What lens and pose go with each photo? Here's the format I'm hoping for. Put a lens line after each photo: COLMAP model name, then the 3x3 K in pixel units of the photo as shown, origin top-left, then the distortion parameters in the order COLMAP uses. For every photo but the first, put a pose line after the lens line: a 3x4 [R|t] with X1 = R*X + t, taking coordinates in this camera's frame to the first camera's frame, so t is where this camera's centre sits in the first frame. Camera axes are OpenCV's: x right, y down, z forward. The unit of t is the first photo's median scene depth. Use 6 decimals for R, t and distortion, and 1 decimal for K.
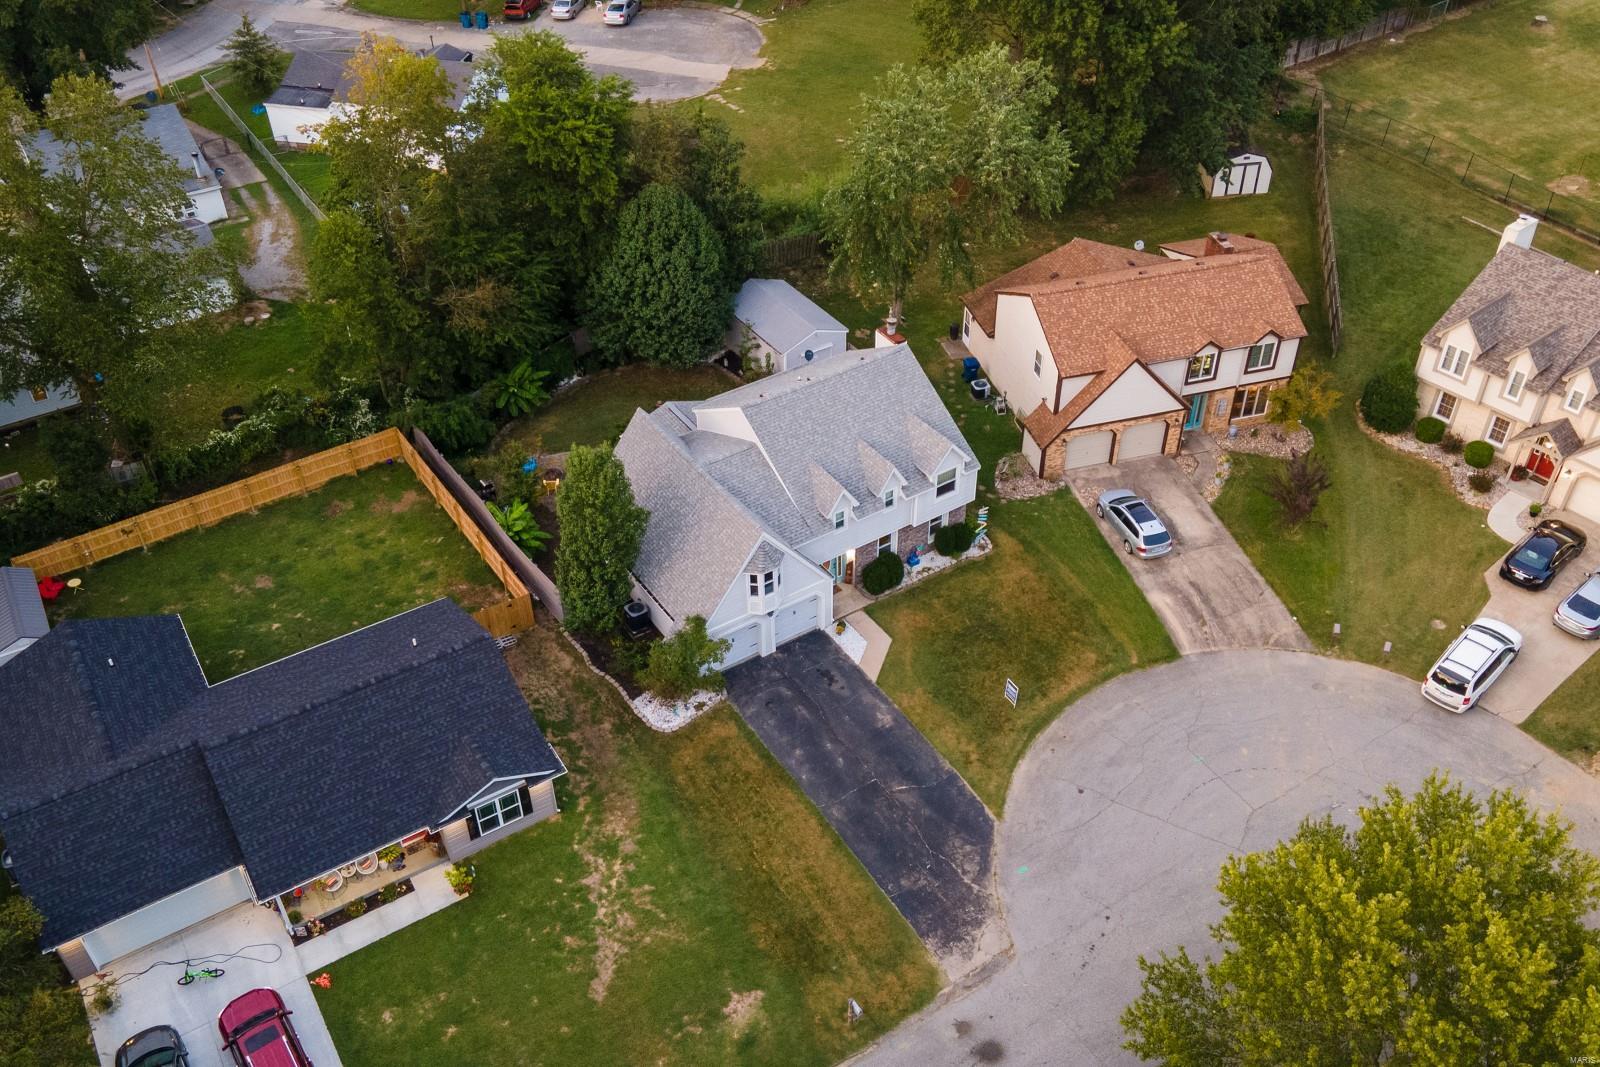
lens RADIAL K [[1392.2, 0, 797.6], [0, 1392.2, 538.5], [0, 0, 1]] dist [0.025417, 0.000251]
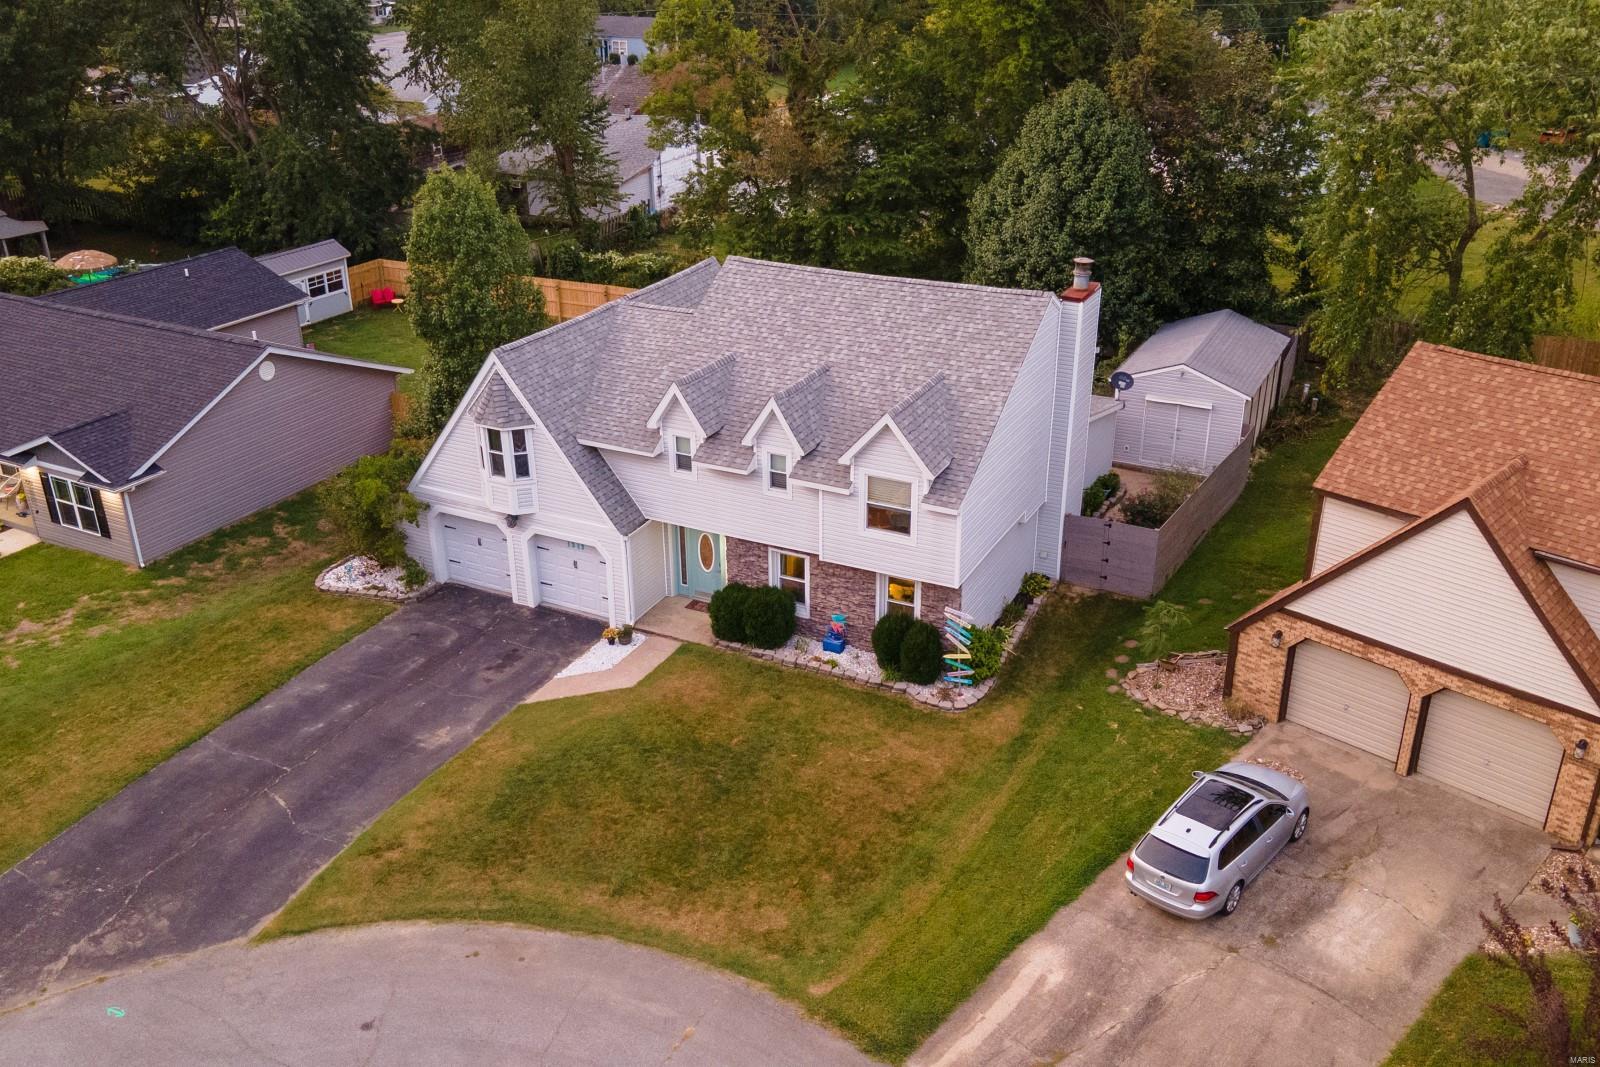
lens RADIAL K [[1395.5, 0, 799.0], [0, 1395.5, 541.3], [0, 0, 1]] dist [-0.007614, 0.077660]
pose [[0.494602, 0.377925, -0.782650, 0.502143], [-0.551914, 0.832211, 0.053070, -0.038804], [0.671386, 0.405707, 0.620195, 0.685919]]
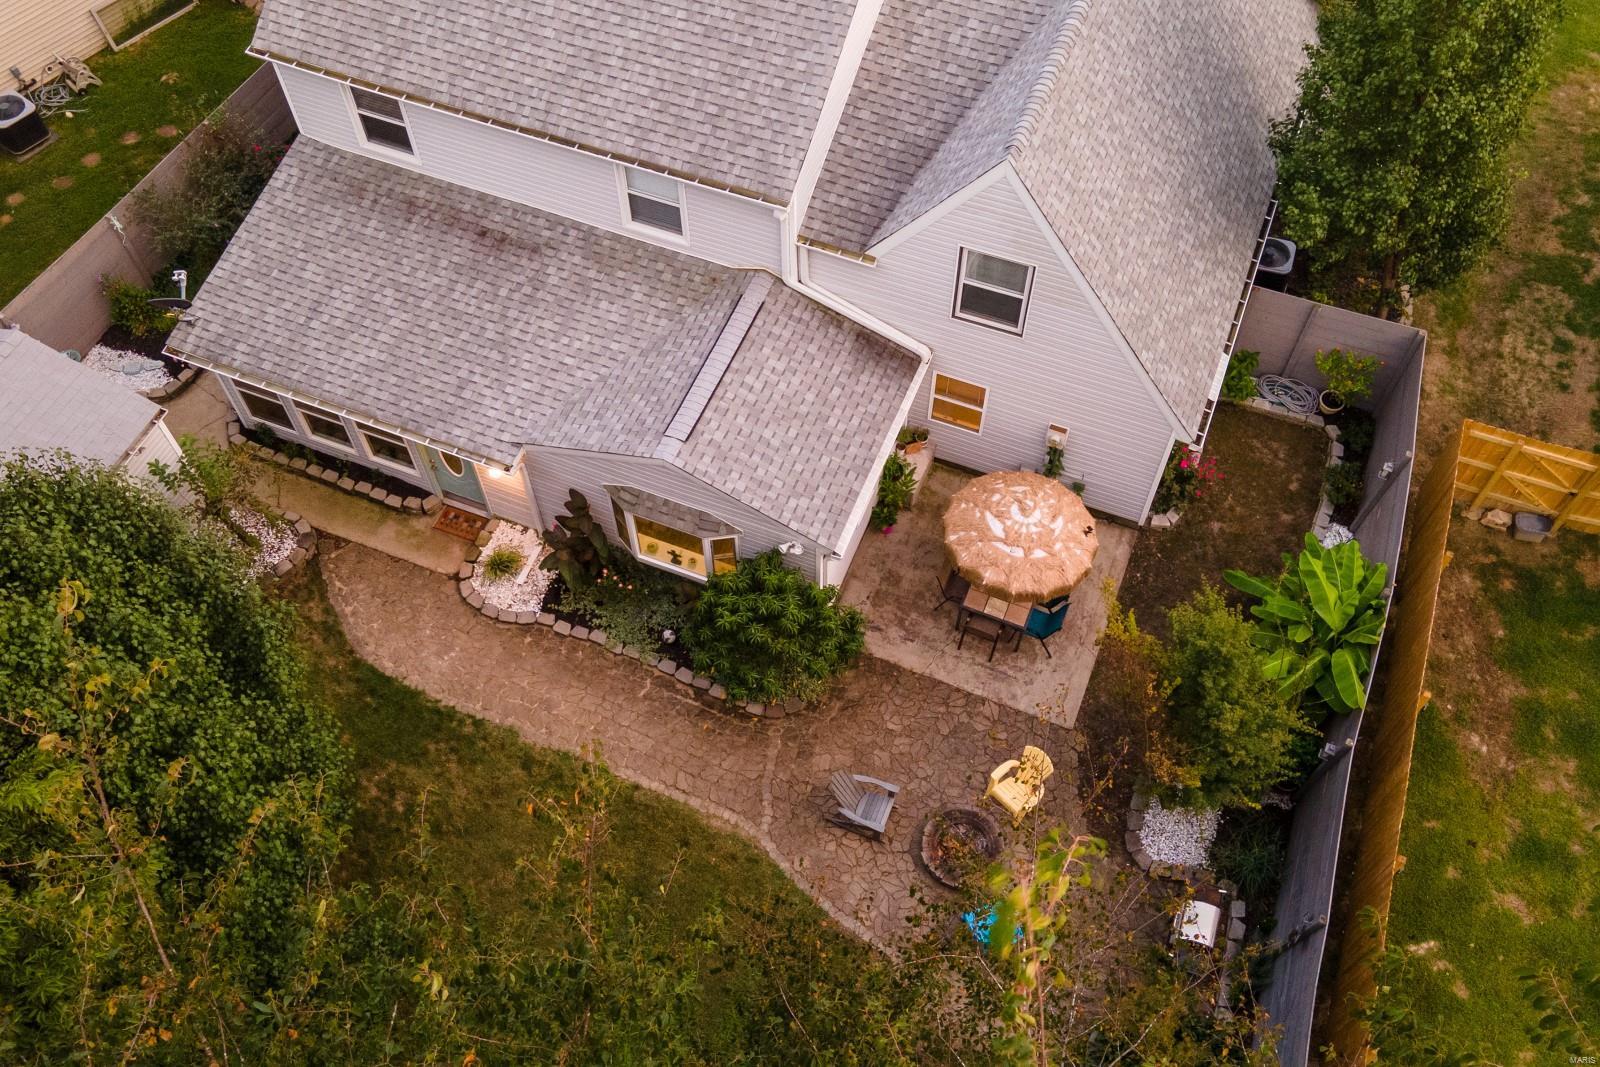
lens RADIAL K [[1386.4, 0, 800.0], [0, 1386.4, 533.5], [0, 0, 1]] dist [0.002239, 0.074502]
pose [[-0.570622, -0.680299, 0.459981, -0.283468], [0.534075, 0.118064, 0.837153, -0.359794], [-0.623822, 0.723363, 0.295961, 1.028867]]
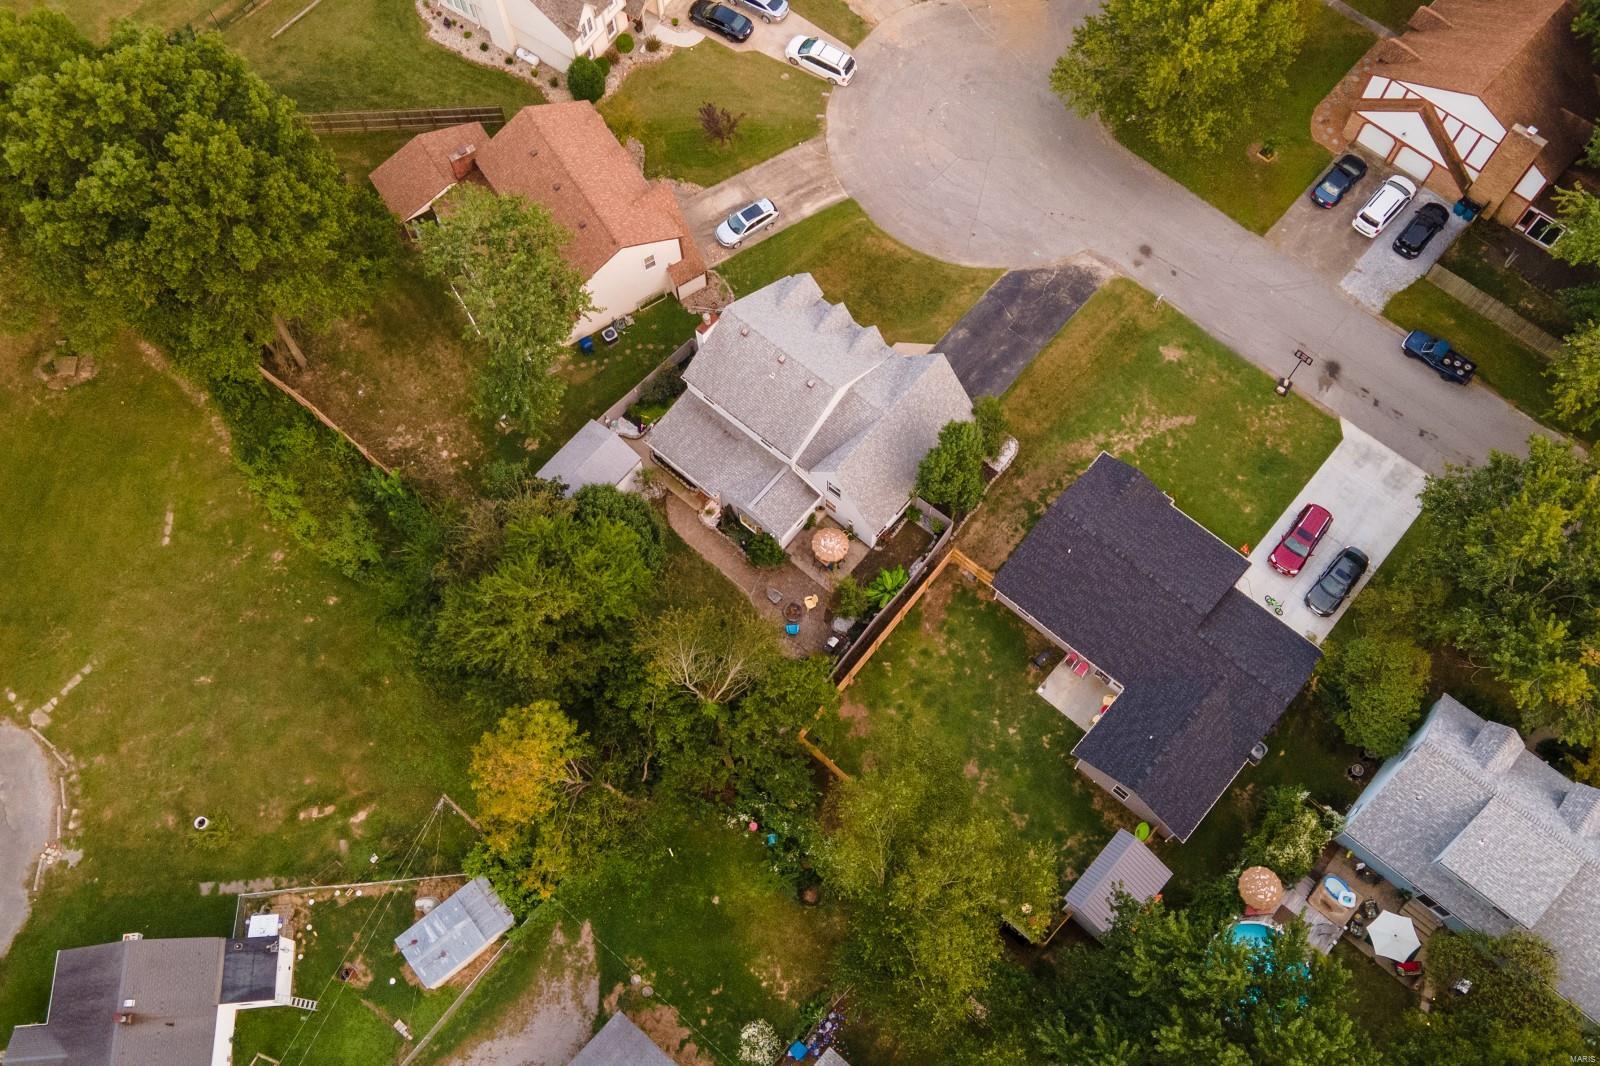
lens RADIAL K [[1409.6, 0, 800.0], [0, 1409.6, 533.0], [0, 0, 1]] dist [0.024292, -0.020687]
pose [[-0.285749, -0.874212, 0.392556, -0.701571], [0.626344, 0.139655, 0.766935, -1.165888], [-0.725287, 0.465026, 0.507652, 0.382335]]
